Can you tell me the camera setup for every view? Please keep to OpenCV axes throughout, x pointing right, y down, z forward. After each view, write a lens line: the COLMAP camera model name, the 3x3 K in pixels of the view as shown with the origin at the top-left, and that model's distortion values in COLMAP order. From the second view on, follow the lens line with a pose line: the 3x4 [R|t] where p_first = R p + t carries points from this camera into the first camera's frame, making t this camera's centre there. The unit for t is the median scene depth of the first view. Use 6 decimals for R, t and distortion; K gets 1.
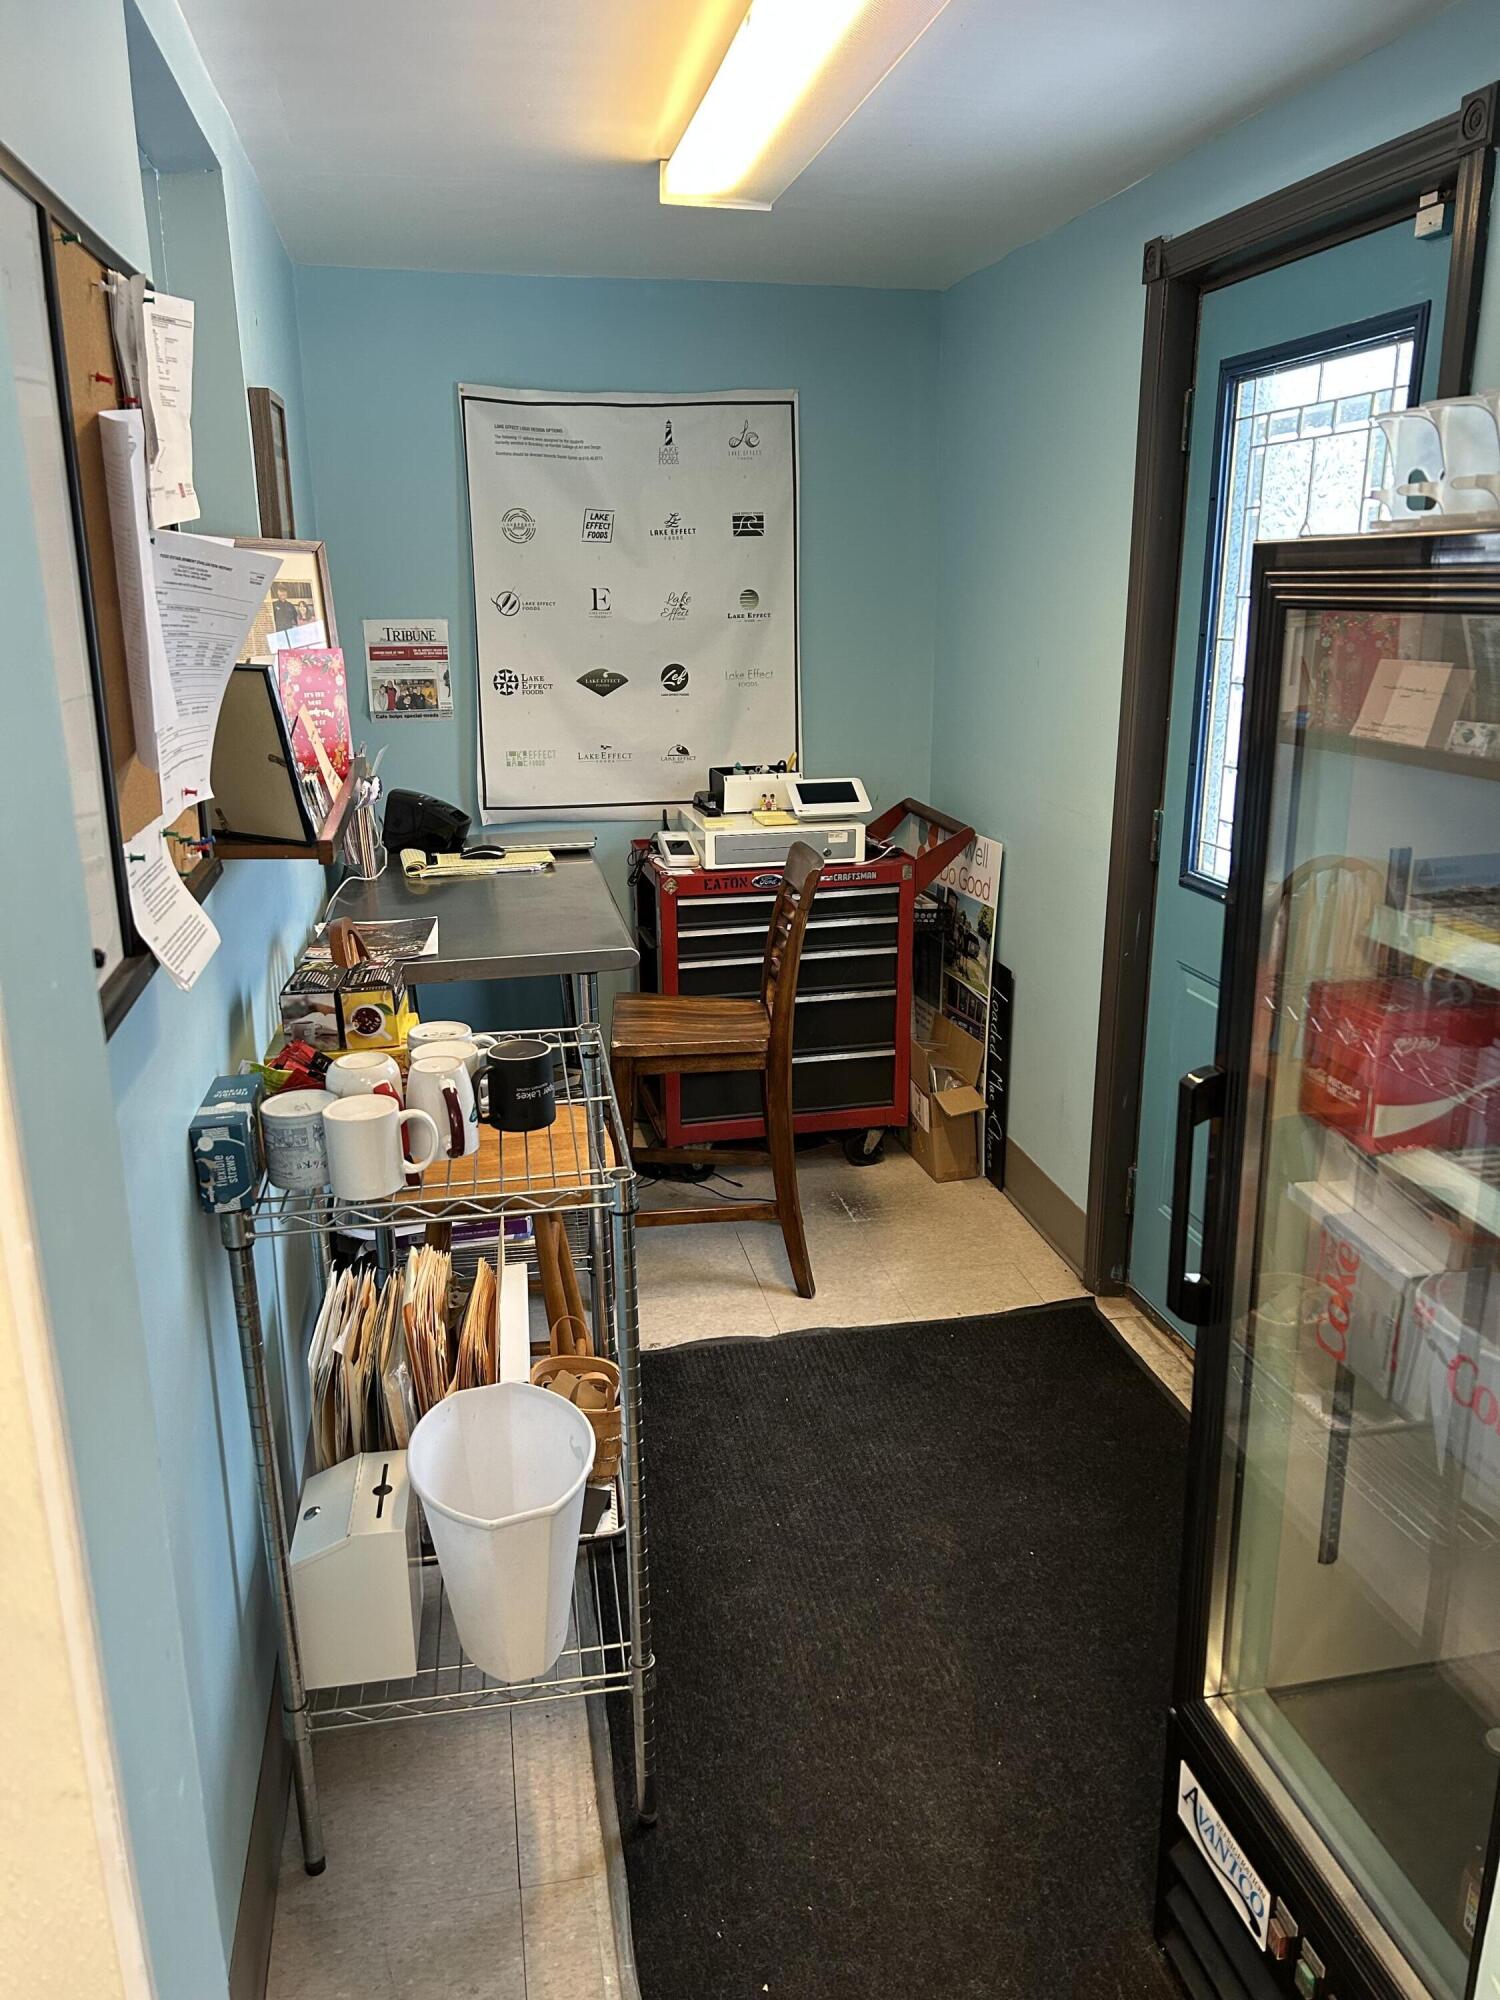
lens RADIAL K [[1530.9, 0, 743.5], [0, 1530.9, 1016.8], [0, 0, 1]] dist [0.051343, -0.059040]
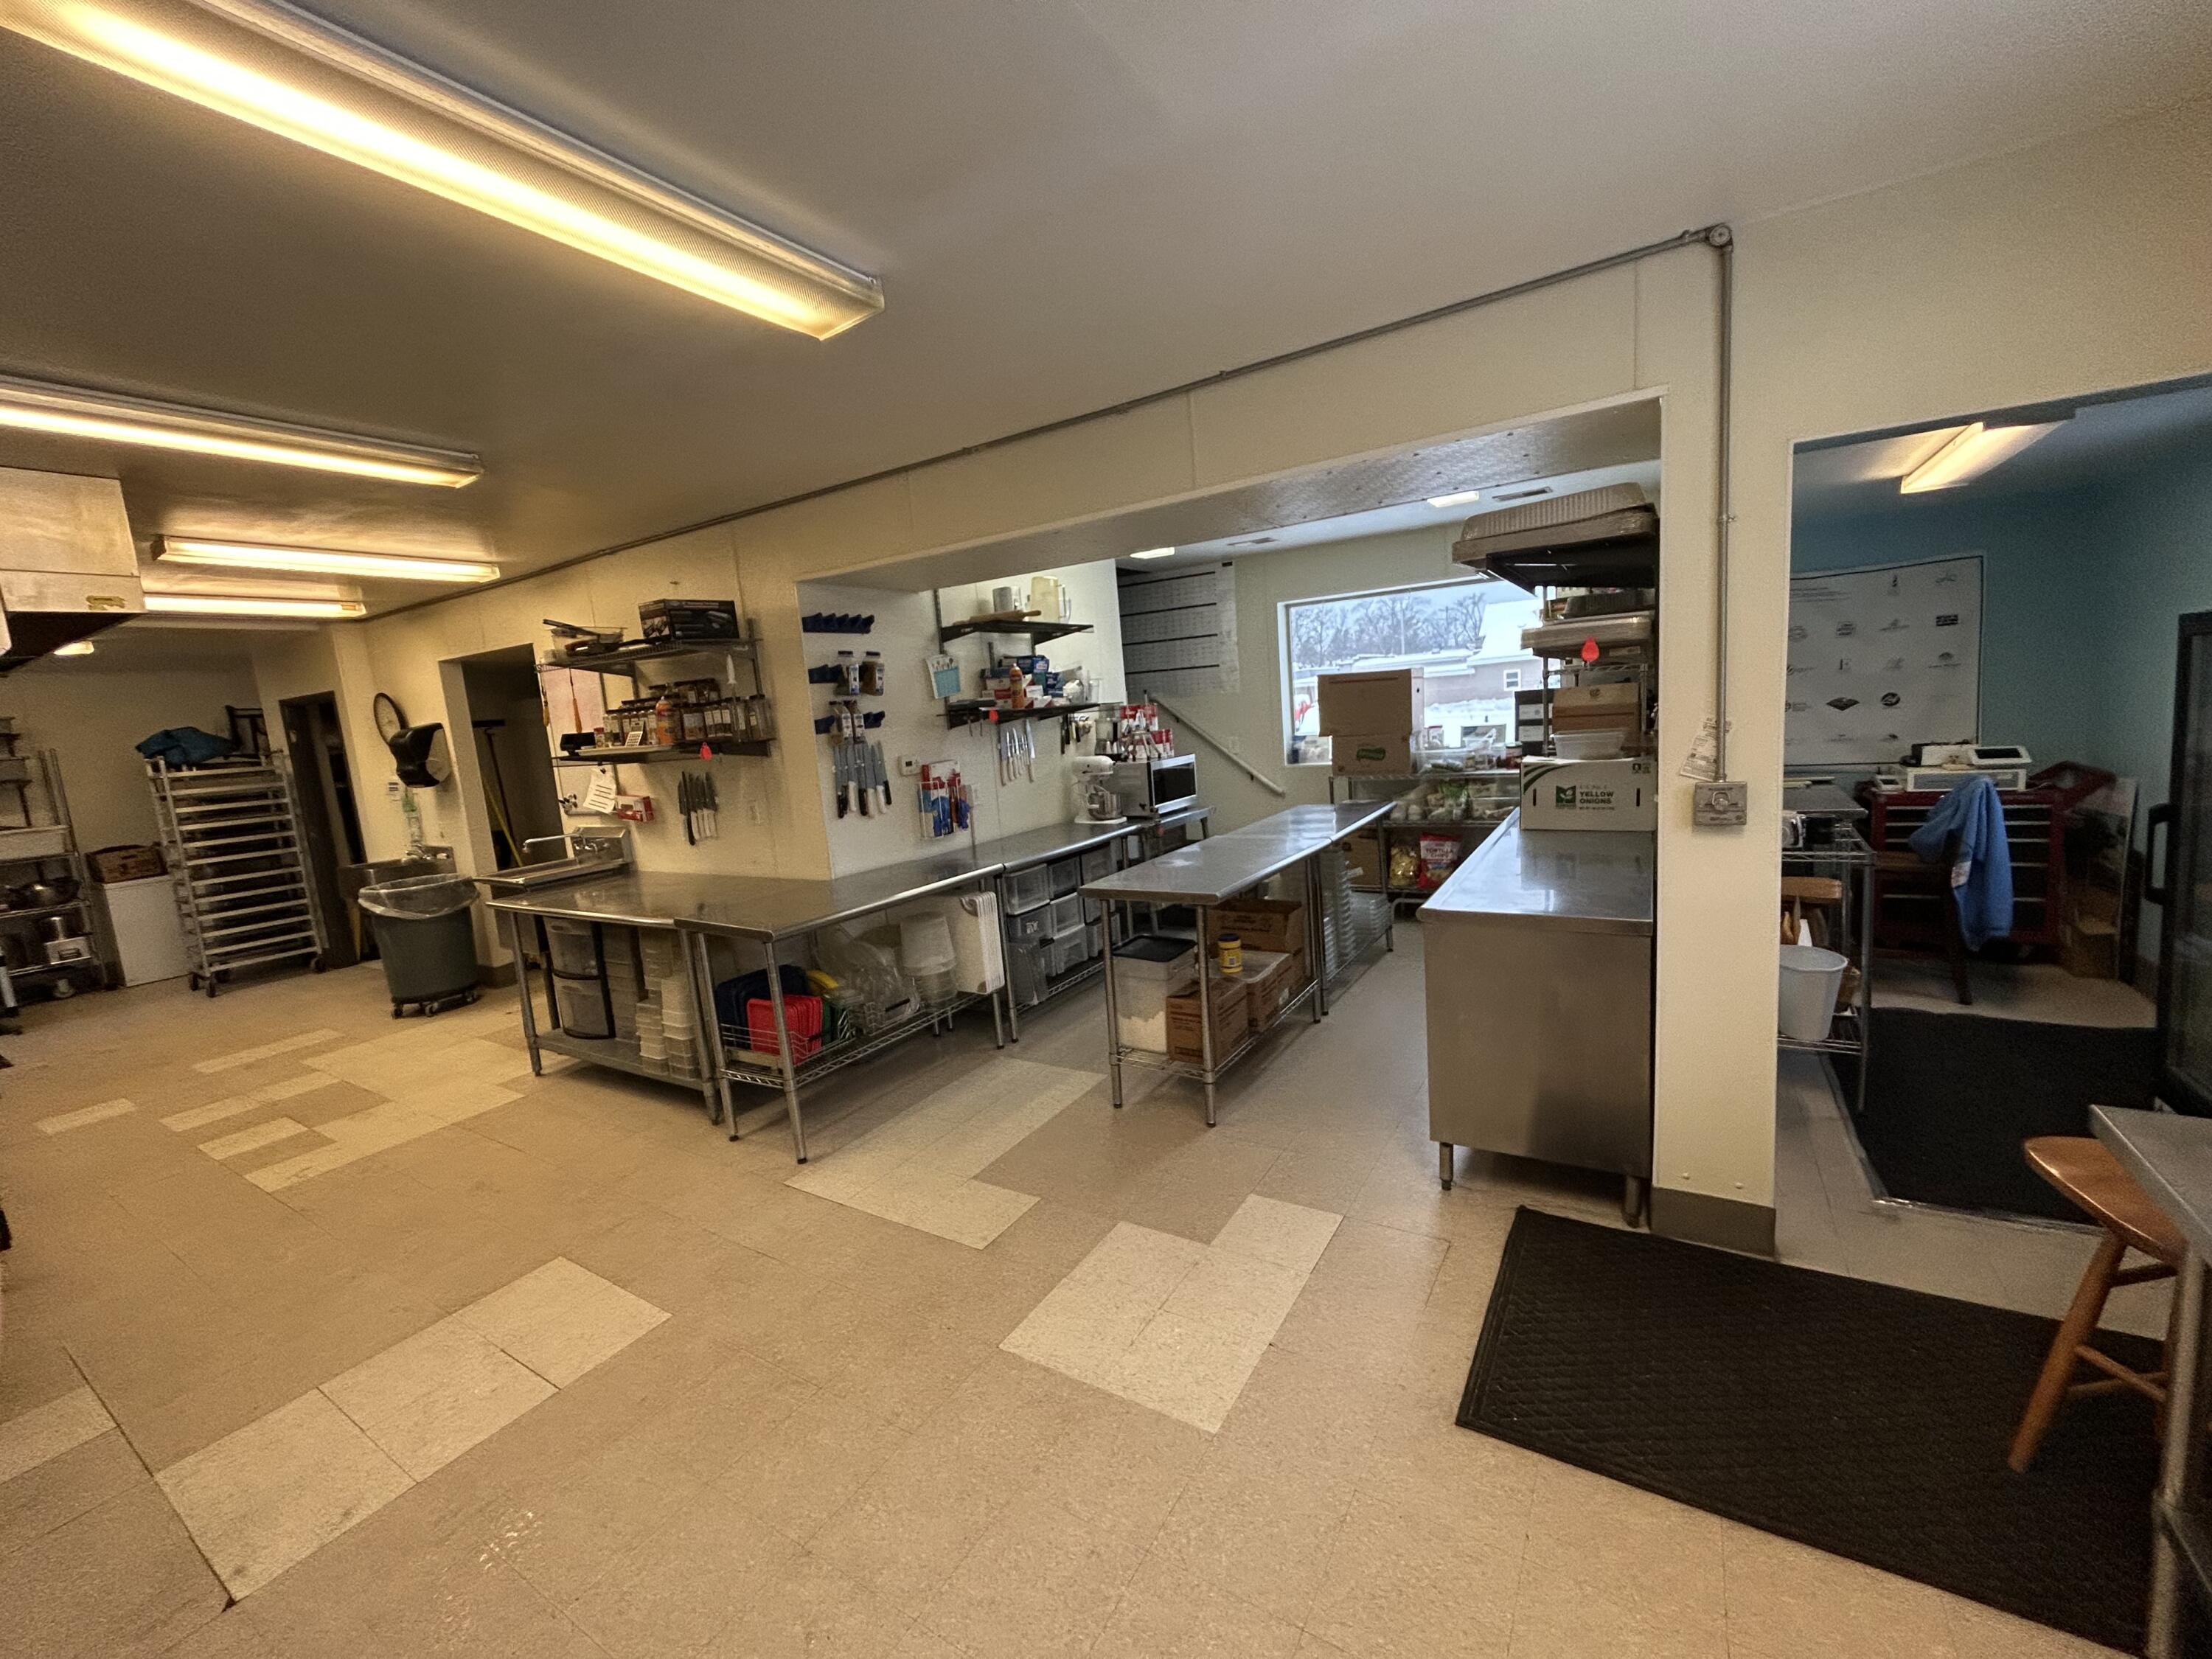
lens RADIAL K [[884.9, 0, 1087.8], [0, 884.9, 821.0], [0, 0, 1]] dist [0.002277, -0.001285]
pose [[0.722433, 0.044237, -0.690024, 0.001697], [-0.126862, 0.989491, -0.069385, 0.148926], [0.679703, 0.137664, 0.720453, -0.520052]]
